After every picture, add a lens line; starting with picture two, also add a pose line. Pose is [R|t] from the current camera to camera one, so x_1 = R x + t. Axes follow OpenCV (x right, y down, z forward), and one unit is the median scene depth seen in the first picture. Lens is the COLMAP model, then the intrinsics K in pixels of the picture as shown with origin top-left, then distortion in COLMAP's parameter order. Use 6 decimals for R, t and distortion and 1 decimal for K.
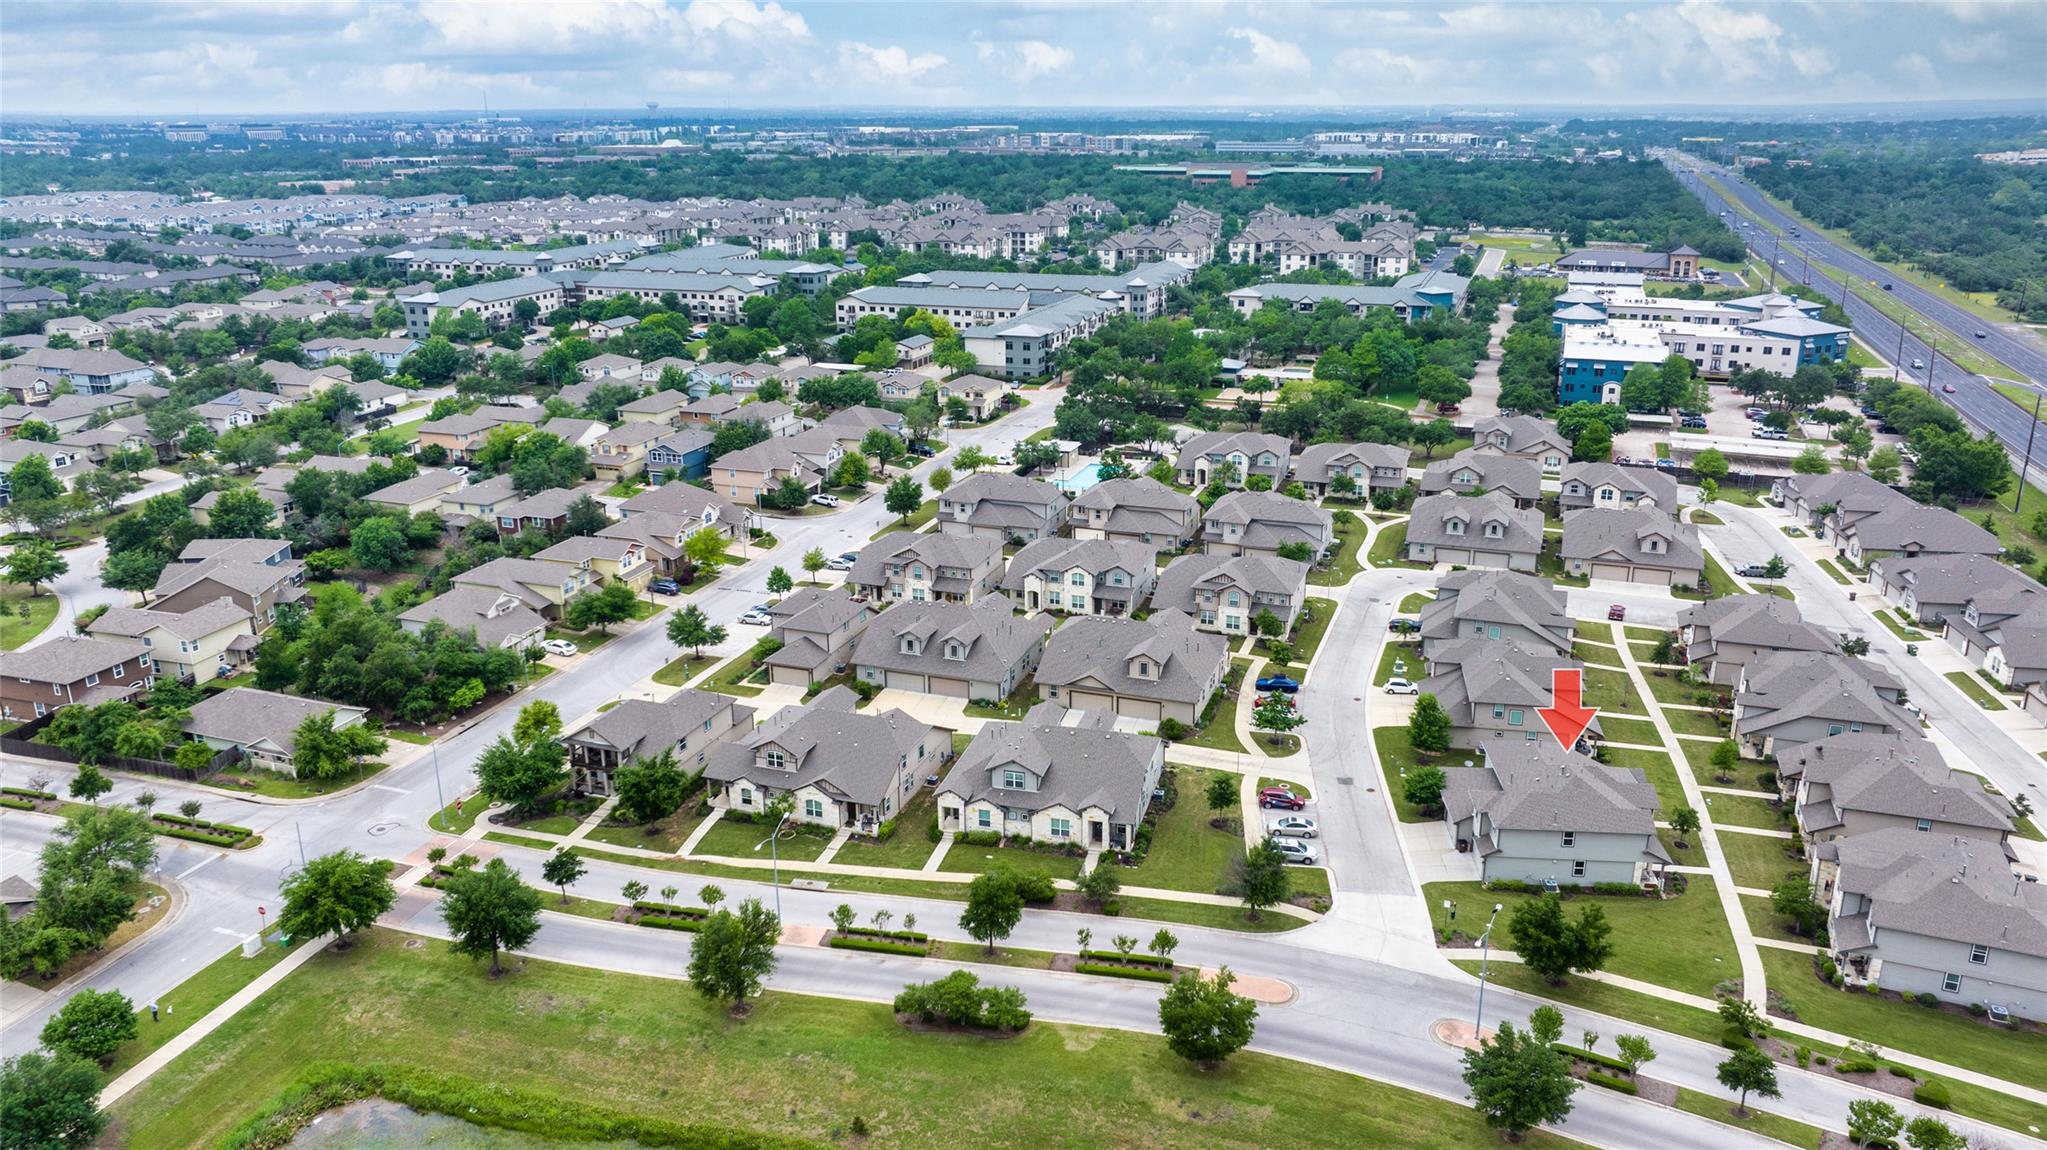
lens RADIAL K [[1436.6, 0, 1023.5], [0, 1436.6, 575.0], [0, 0, 1]] dist [-0.017368, 0.000736]
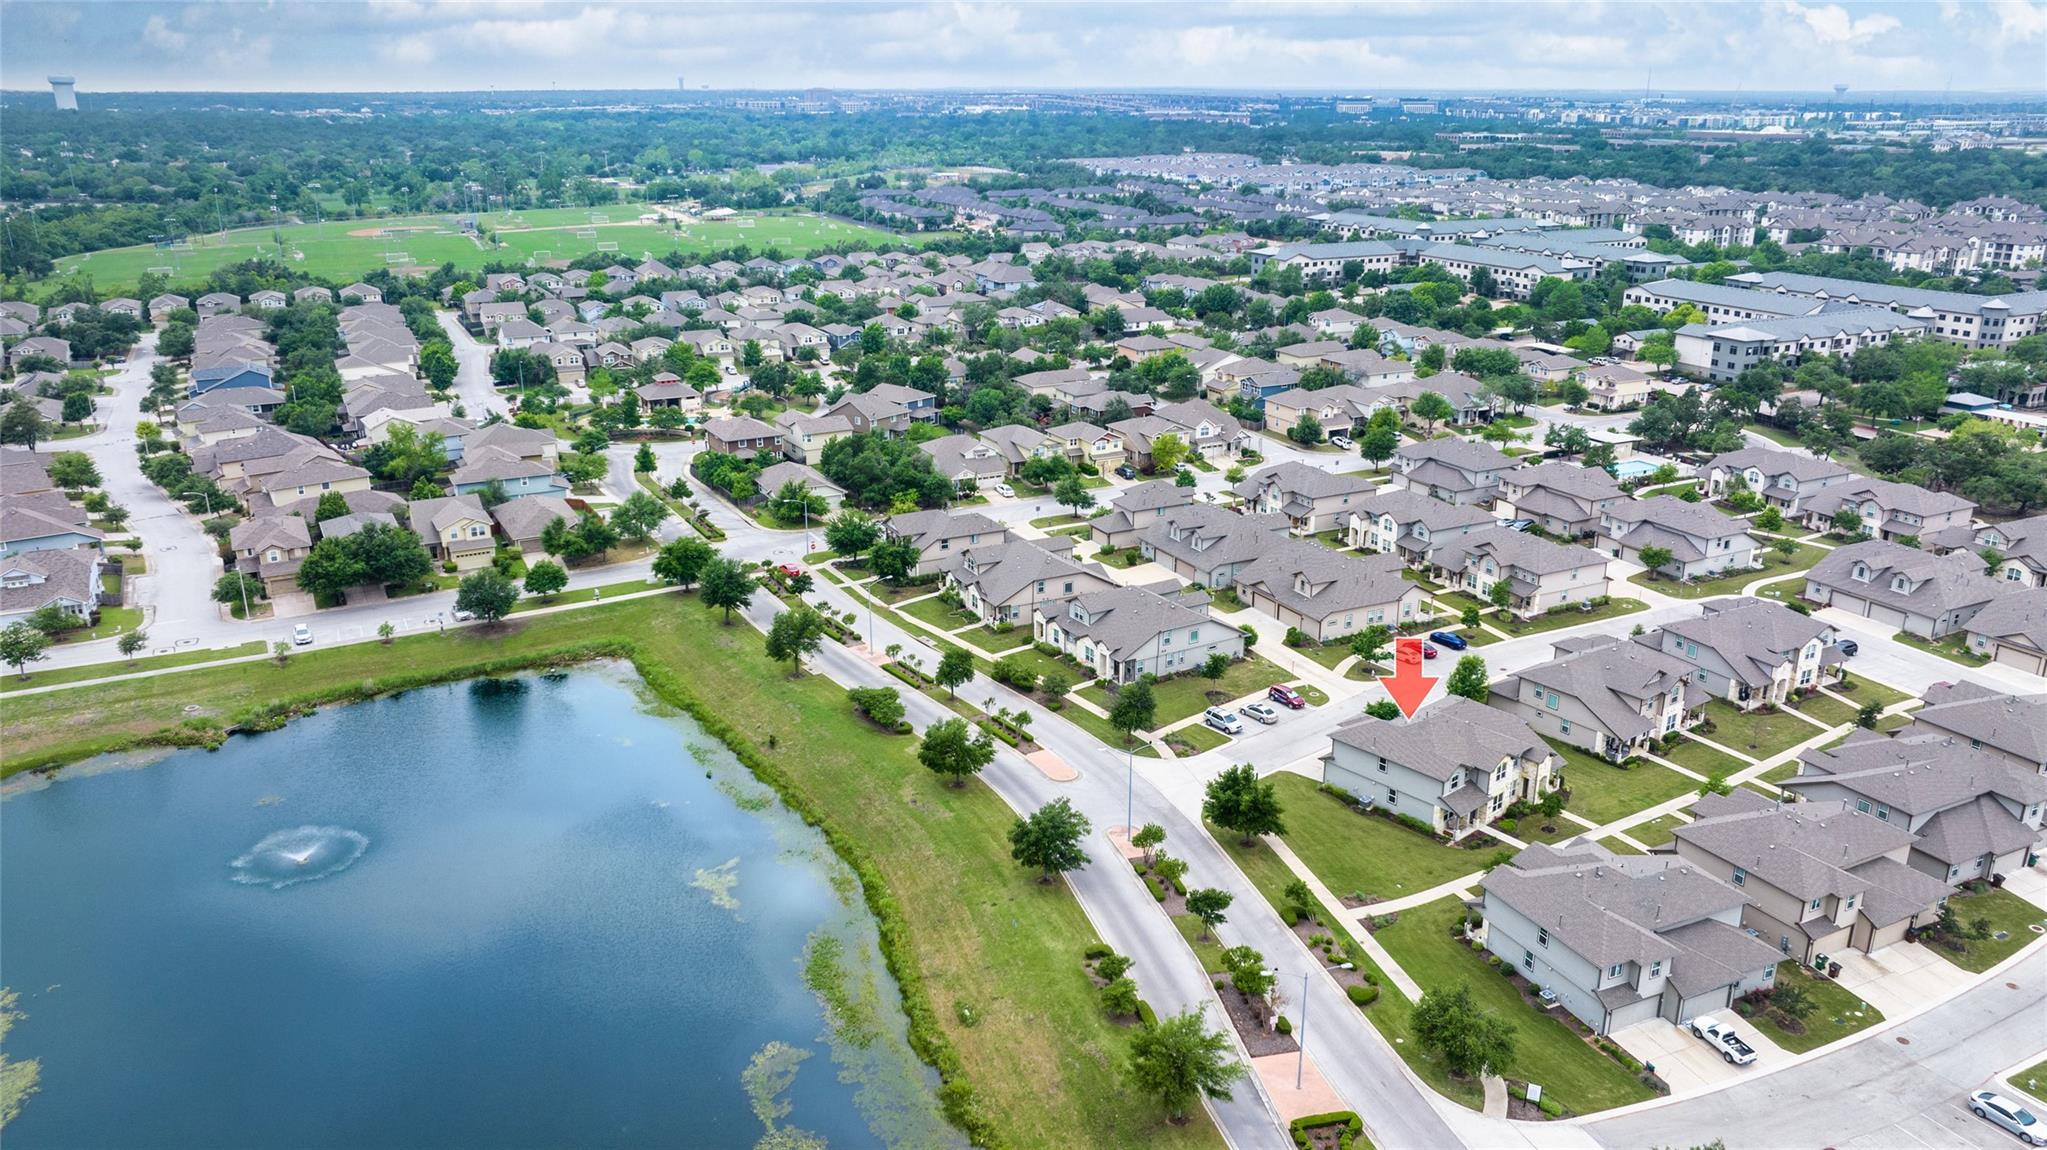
lens RADIAL K [[1467.1, 0, 1033.3], [0, 1467.1, 570.9], [0, 0, 1]] dist [-0.043023, 0.047990]
pose [[0.732817, 0.220657, -0.643654, 0.314124], [-0.216824, 0.972372, 0.086488, -0.000429], [0.644955, 0.076180, 0.760414, -0.017325]]
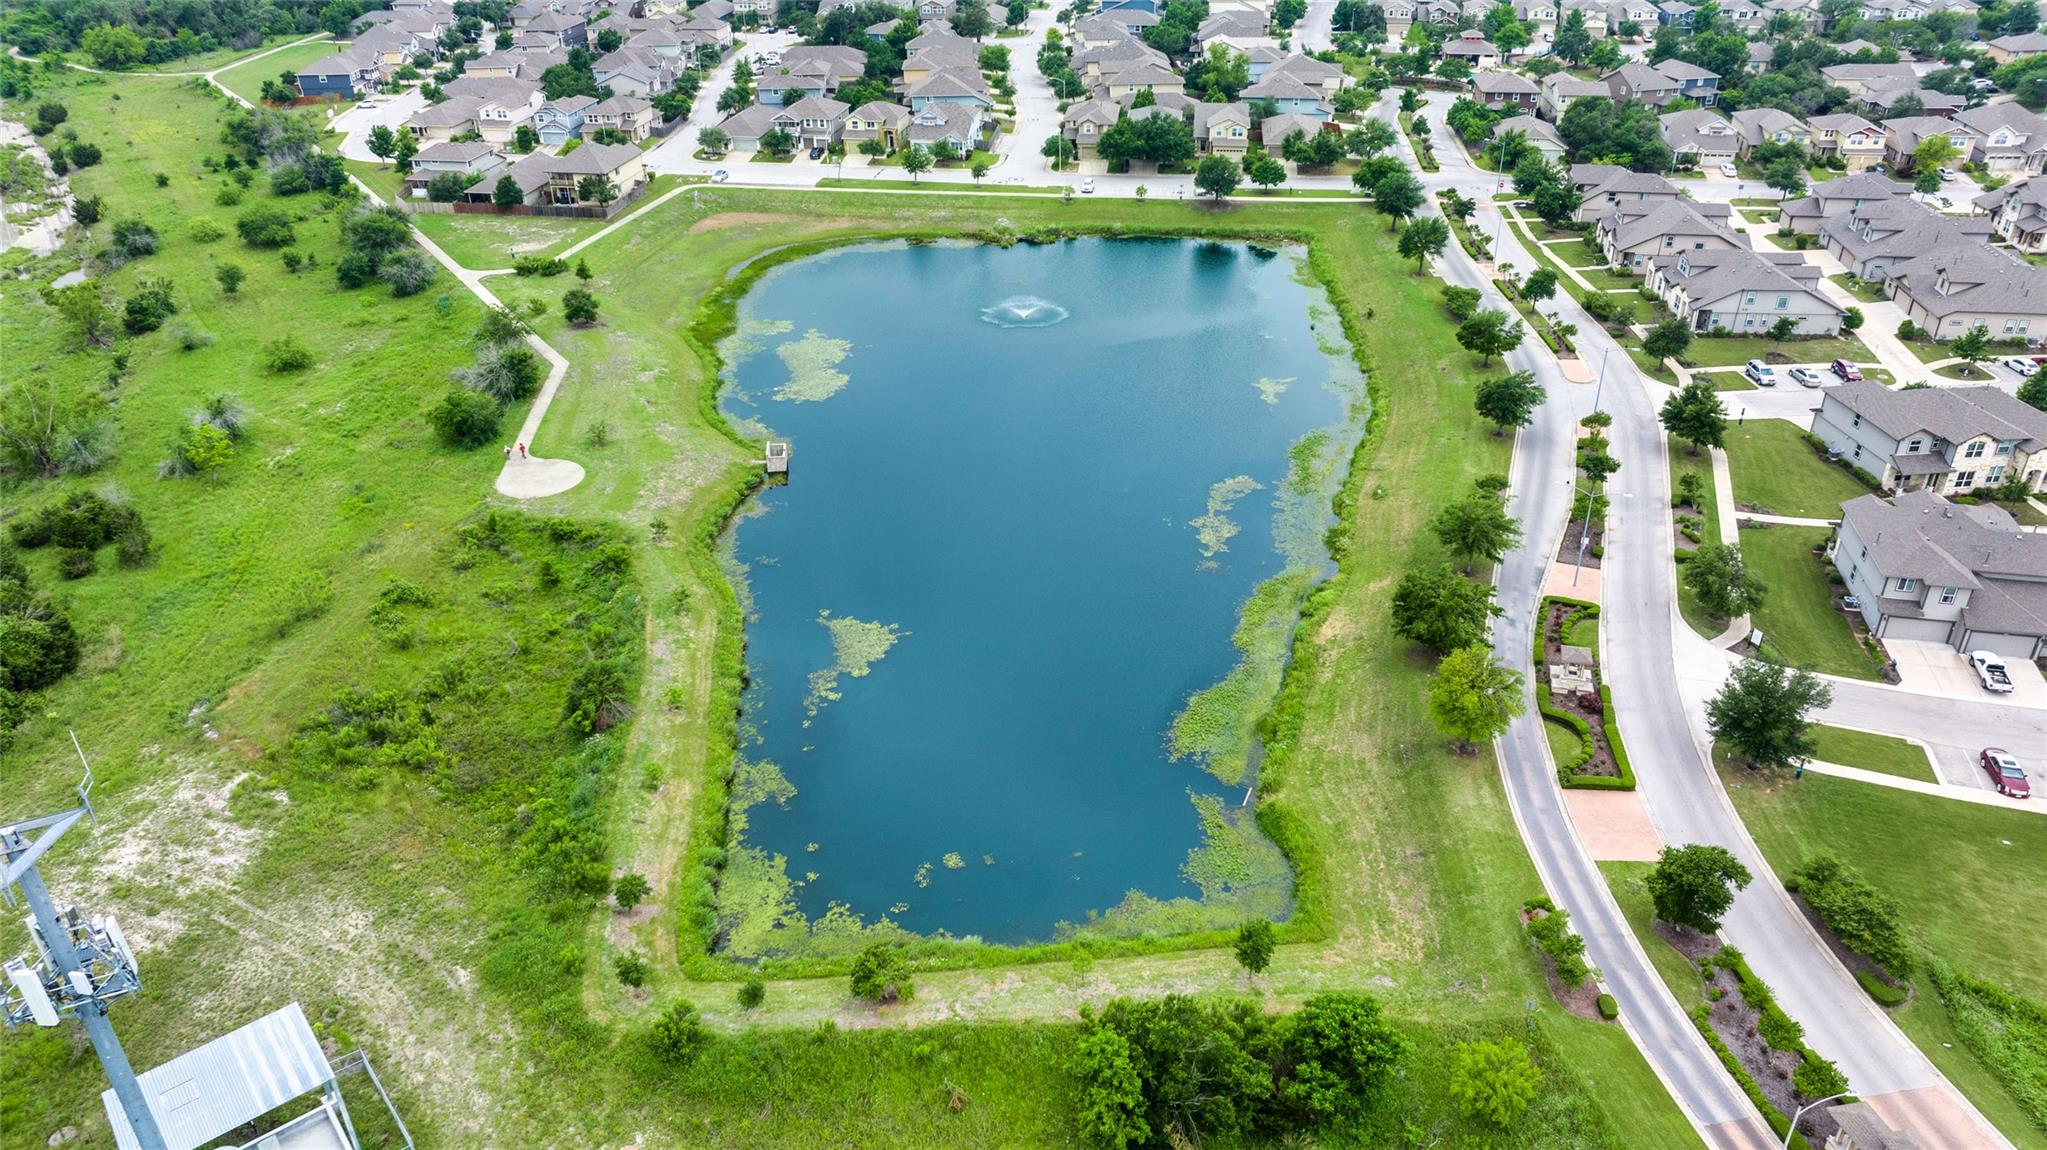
lens RADIAL K [[1467.1, 0, 1033.3], [0, 1467.1, 570.9], [0, 0, 1]] dist [-0.043023, 0.047990]
pose [[0.197099, 0.486018, -0.851433, 0.478035], [-0.292957, 0.857987, 0.421942, -0.006438], [0.935590, 0.166269, 0.311491, 0.000593]]
